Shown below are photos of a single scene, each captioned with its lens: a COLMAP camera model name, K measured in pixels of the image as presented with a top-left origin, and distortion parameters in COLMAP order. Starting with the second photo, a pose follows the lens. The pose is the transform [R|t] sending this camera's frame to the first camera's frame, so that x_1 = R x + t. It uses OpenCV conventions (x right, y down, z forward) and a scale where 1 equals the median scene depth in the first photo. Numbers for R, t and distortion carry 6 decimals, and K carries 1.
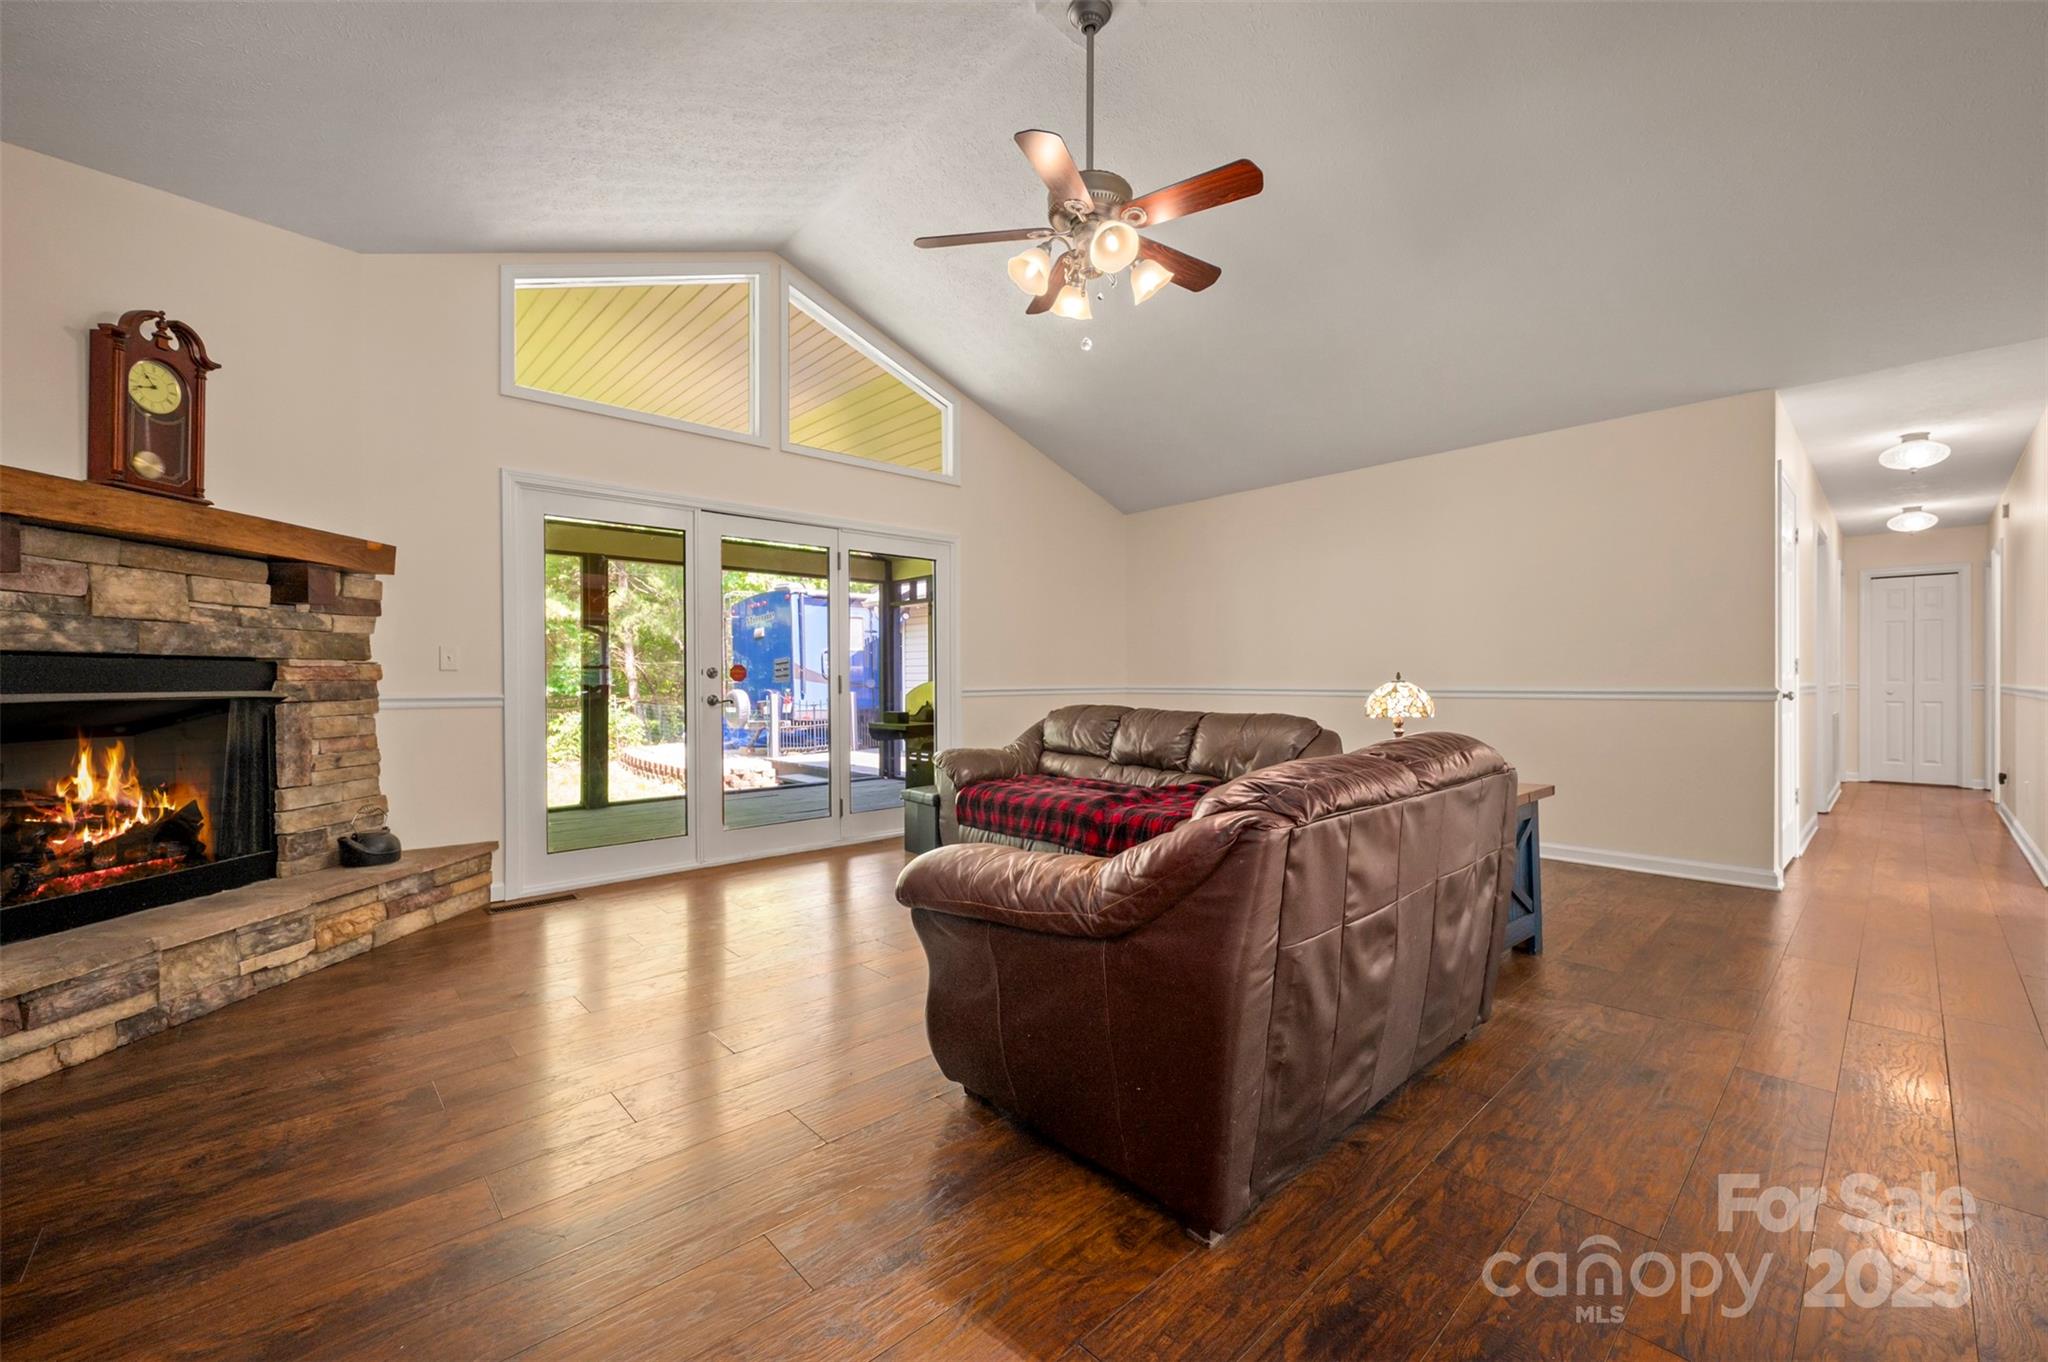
lens RADIAL K [[810.5, 0, 1041.2], [0, 810.5, 680.9], [0, 0, 1]] dist [-0.001737, -0.000155]
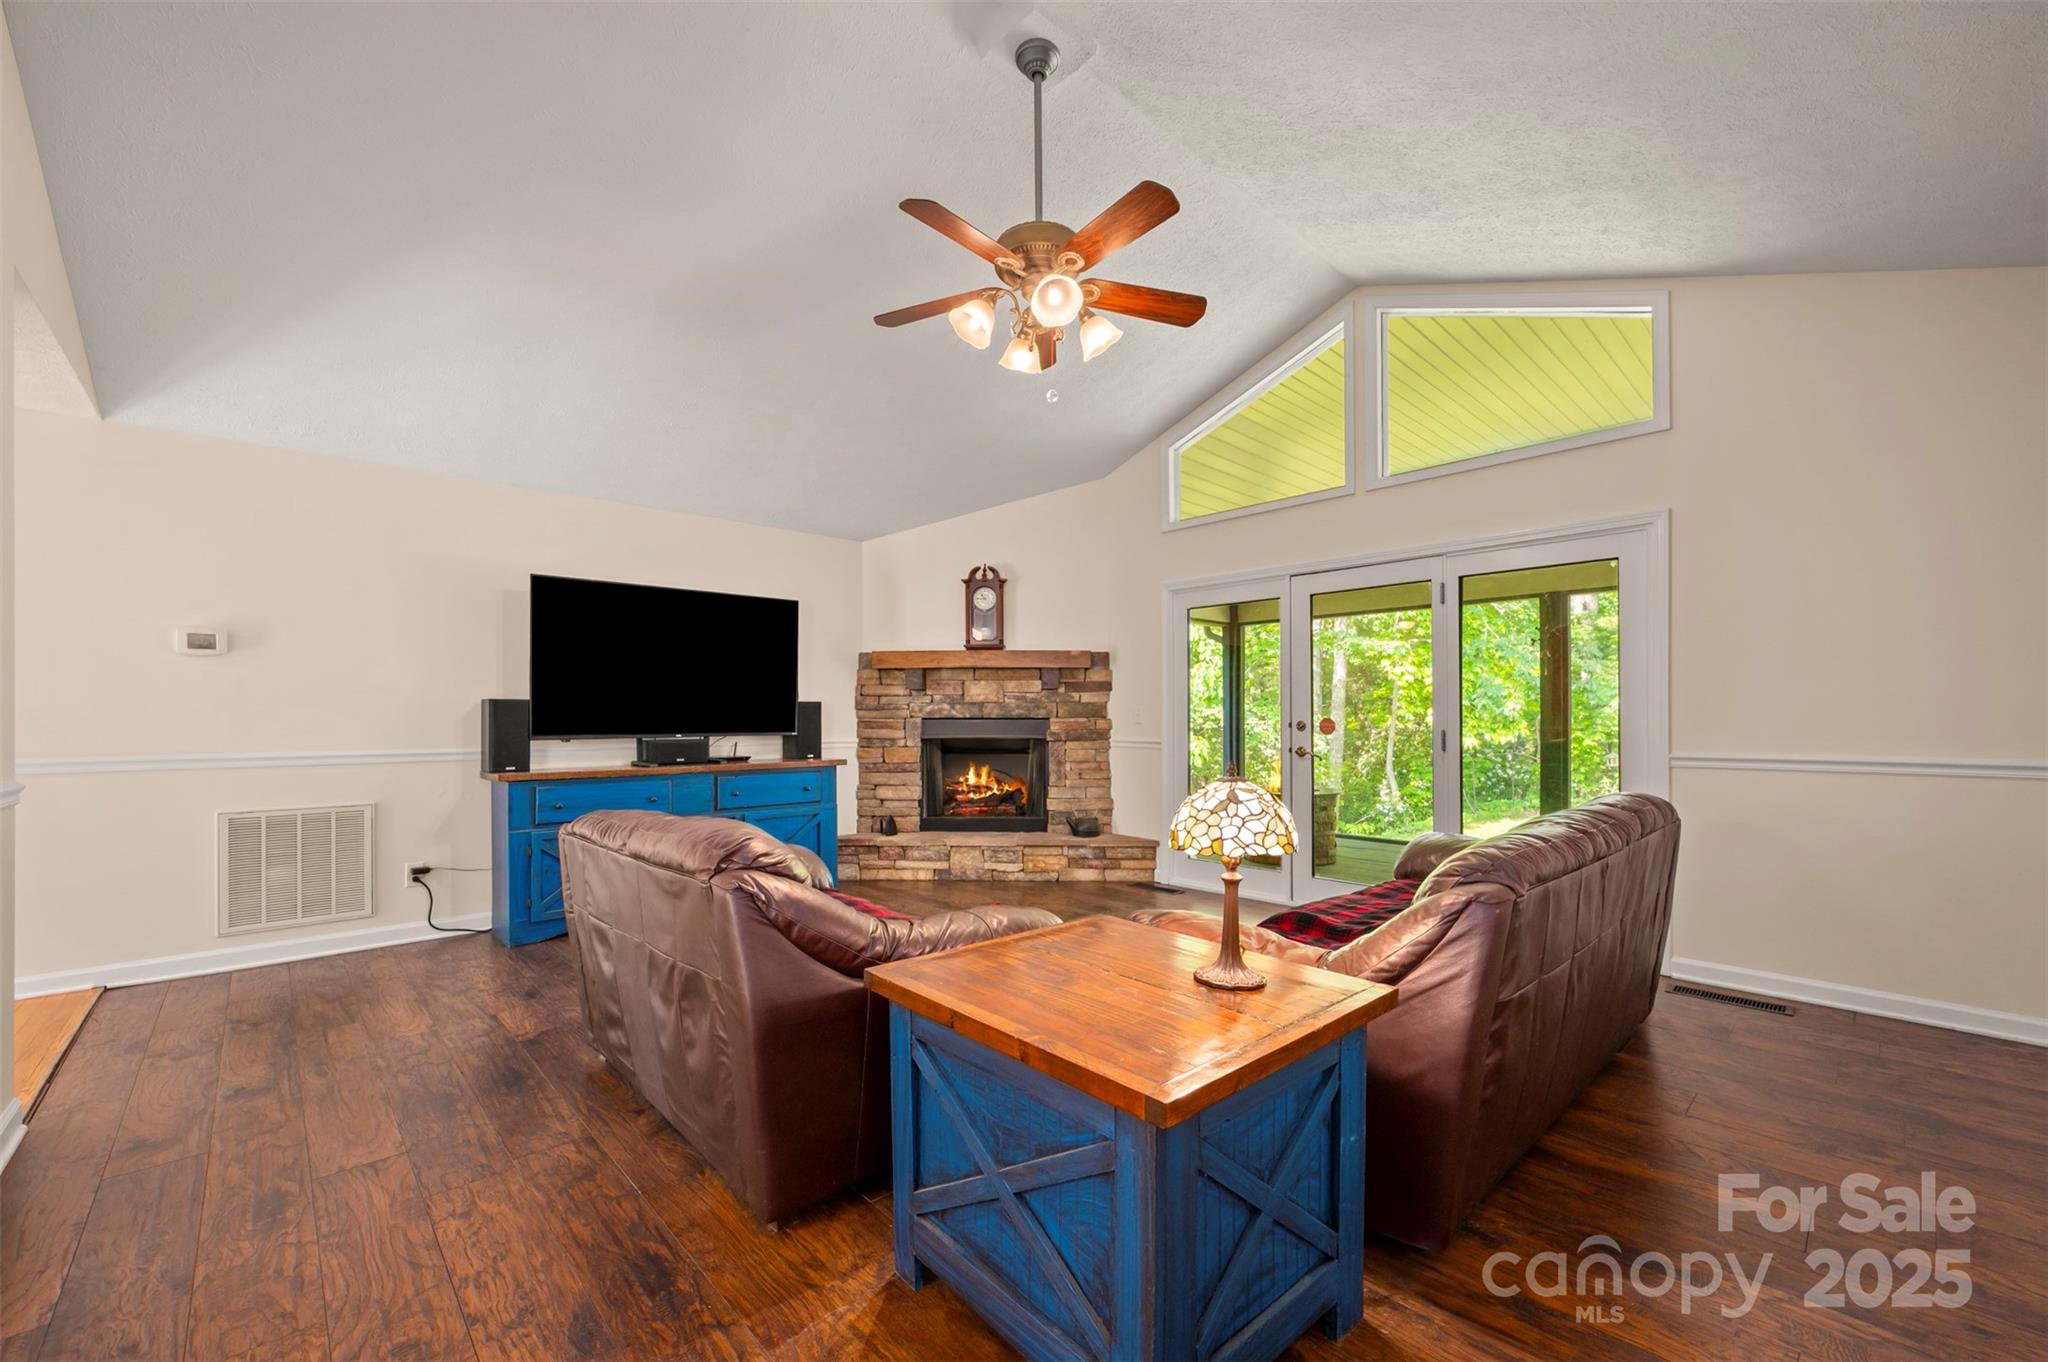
lens RADIAL K [[810.5, 0, 1029.3], [0, 810.5, 713.4], [0, 0, 1]] dist [-0.001737, -0.000155]
pose [[-0.000104, 0.001588, -0.999999, 0.974721], [-0.000263, 0.999999, 0.001588, -0.041752], [1.000000, 0.000263, -0.000103, 0.951621]]
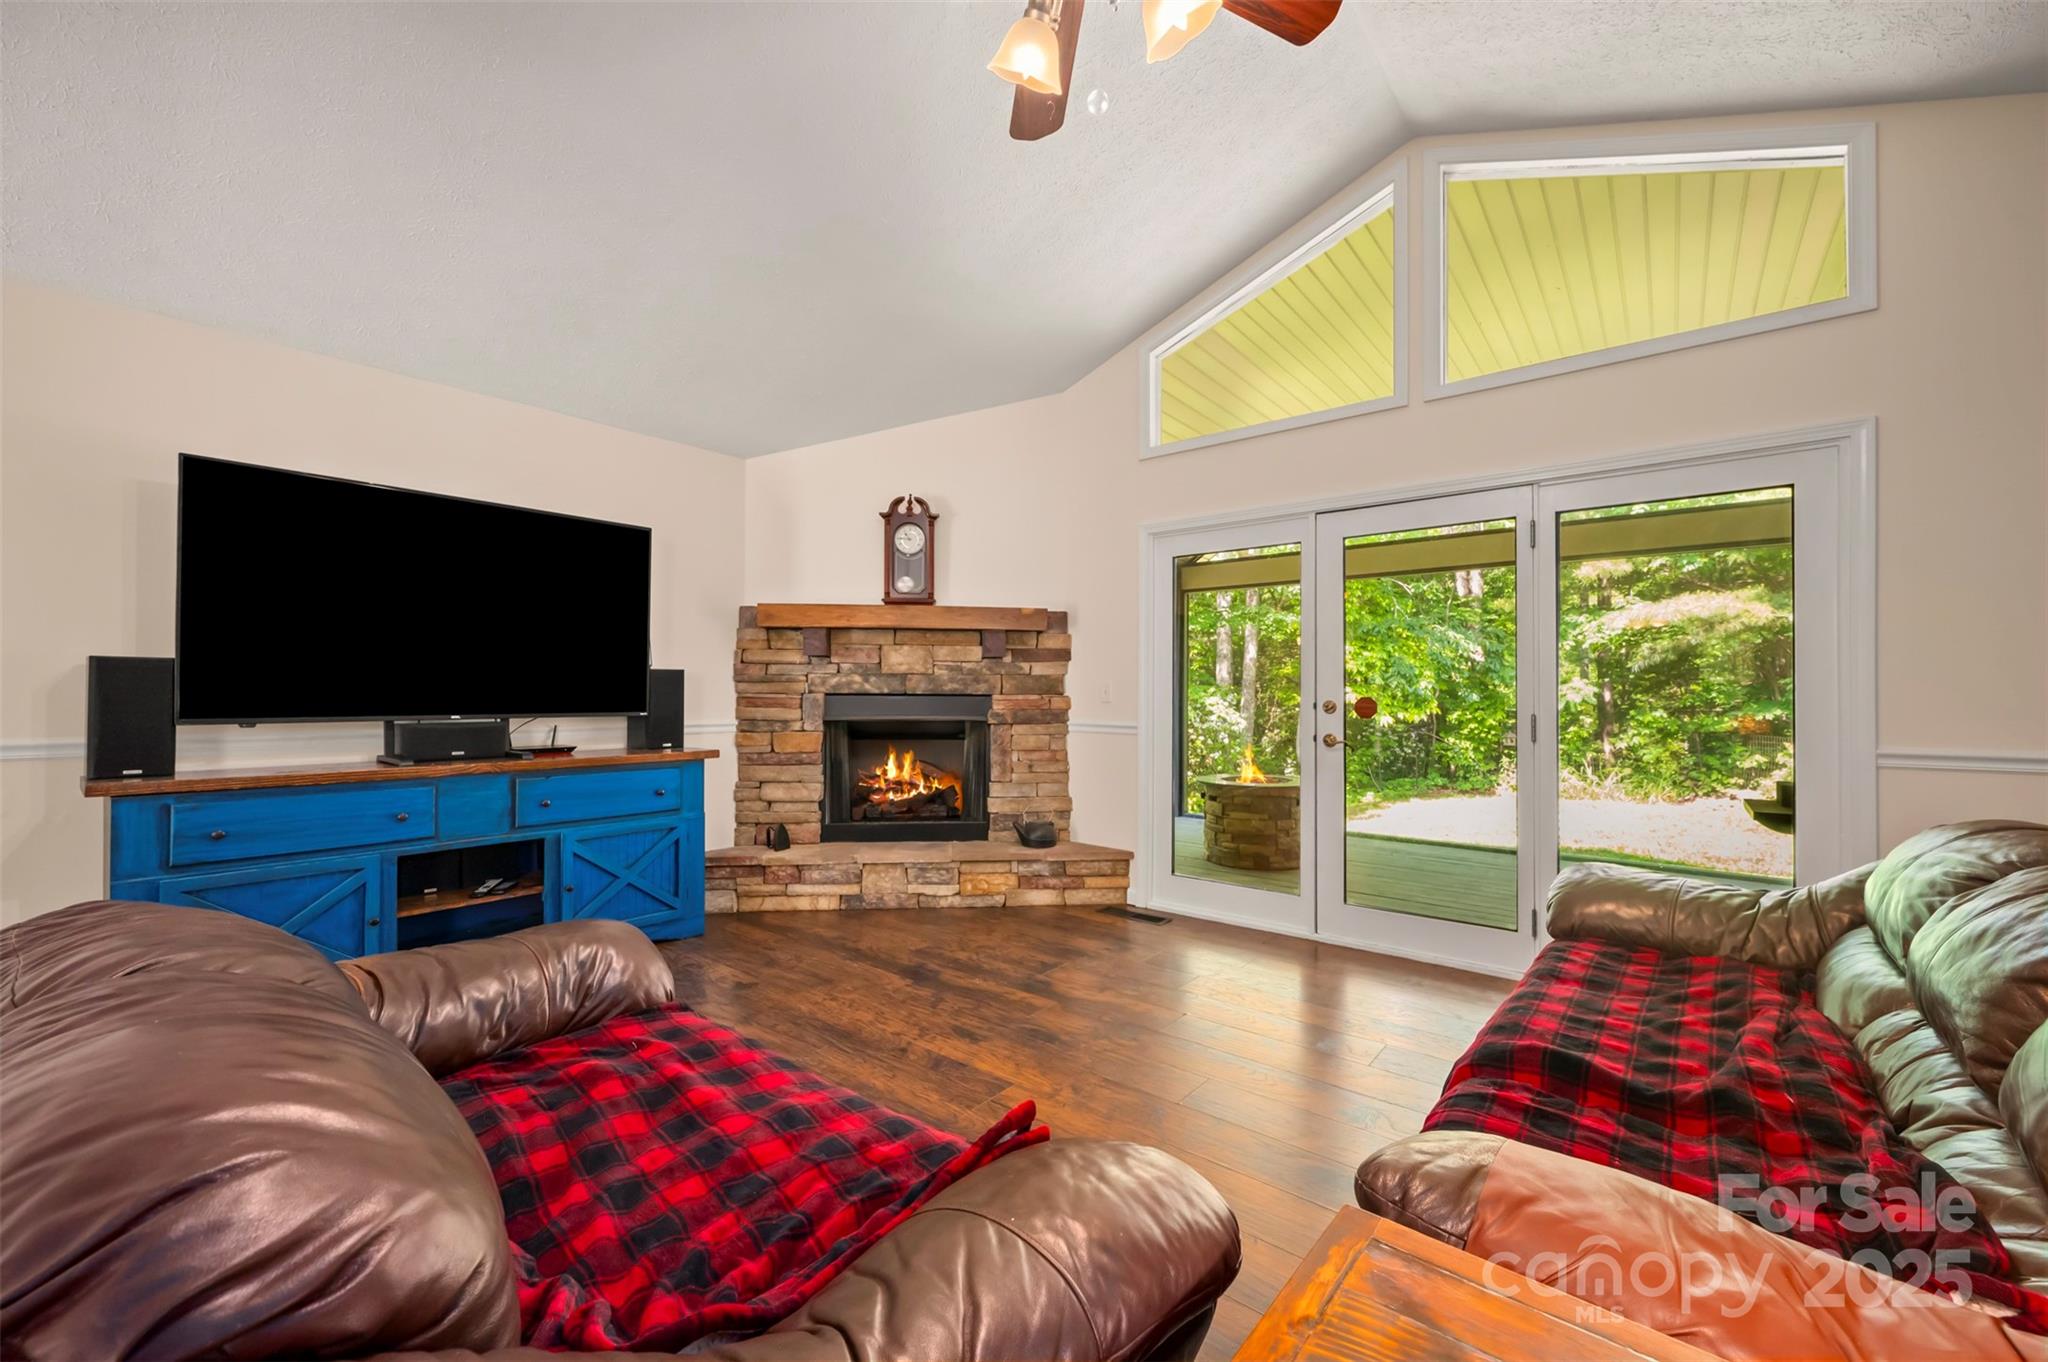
lens RADIAL K [[810.5, 0, 1028.8], [0, 810.5, 684.3], [0, 0, 1]] dist [-0.001737, -0.000155]
pose [[0.126946, -0.004625, -0.991899, 0.551989], [-0.007715, 0.999954, -0.005650, -0.038575], [0.991880, 0.008369, 0.126904, 0.877032]]
